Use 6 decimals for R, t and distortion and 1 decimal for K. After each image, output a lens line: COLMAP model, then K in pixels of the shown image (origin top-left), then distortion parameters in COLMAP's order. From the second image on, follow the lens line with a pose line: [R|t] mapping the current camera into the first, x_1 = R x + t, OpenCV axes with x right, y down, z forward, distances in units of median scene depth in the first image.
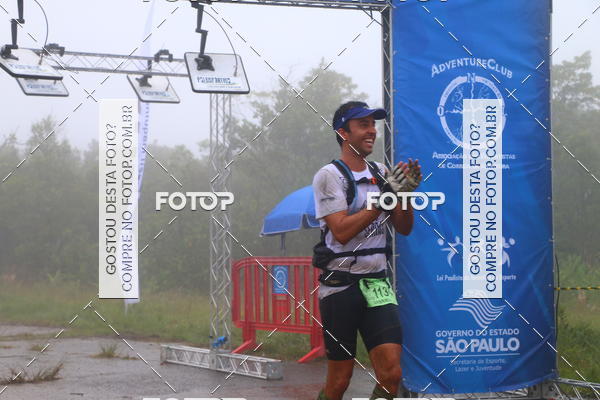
lens RADIAL K [[1423.4, 0, 286.8], [0, 1423.4, 198.8], [0, 0, 1]] dist [0.385054, 0.328624]
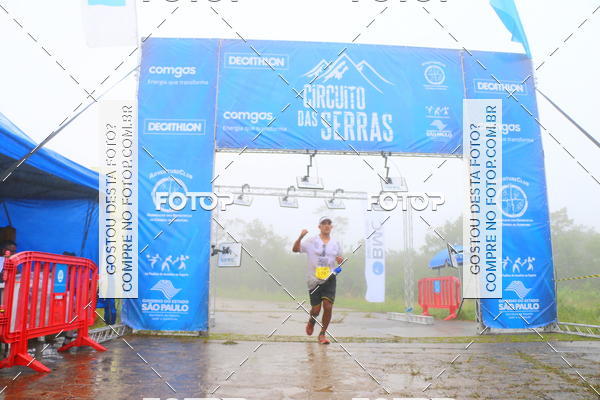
lens RADIAL K [[484.1, 0, 300.0], [0, 484.1, 200.0], [0, 0, 1]] dist [-0.194891, 0.184083]
pose [[0.948803, -0.042567, -0.312986, 0.045593], [-0.007016, 0.987793, -0.155611, 0.054307], [0.315790, 0.149841, 0.936923, 0.214558]]
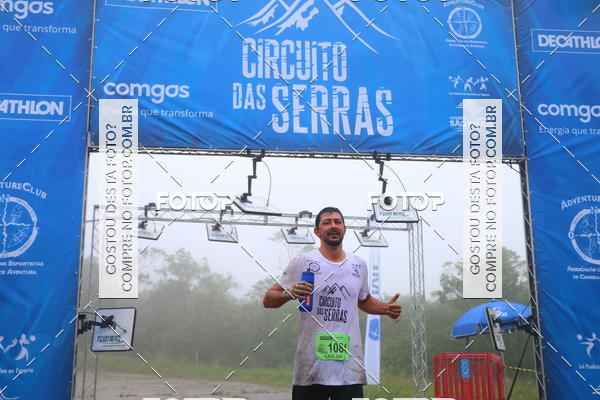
lens RADIAL K [[713.7, 0, 295.3], [0, 713.7, 198.9], [0, 0, 1]] dist [-0.068815, 0.397611]
pose [[0.965684, -0.048004, -0.255243, 0.031244], [0.001279, 0.983637, -0.180155, 0.023373], [0.259715, 0.173646, 0.949945, 0.305991]]
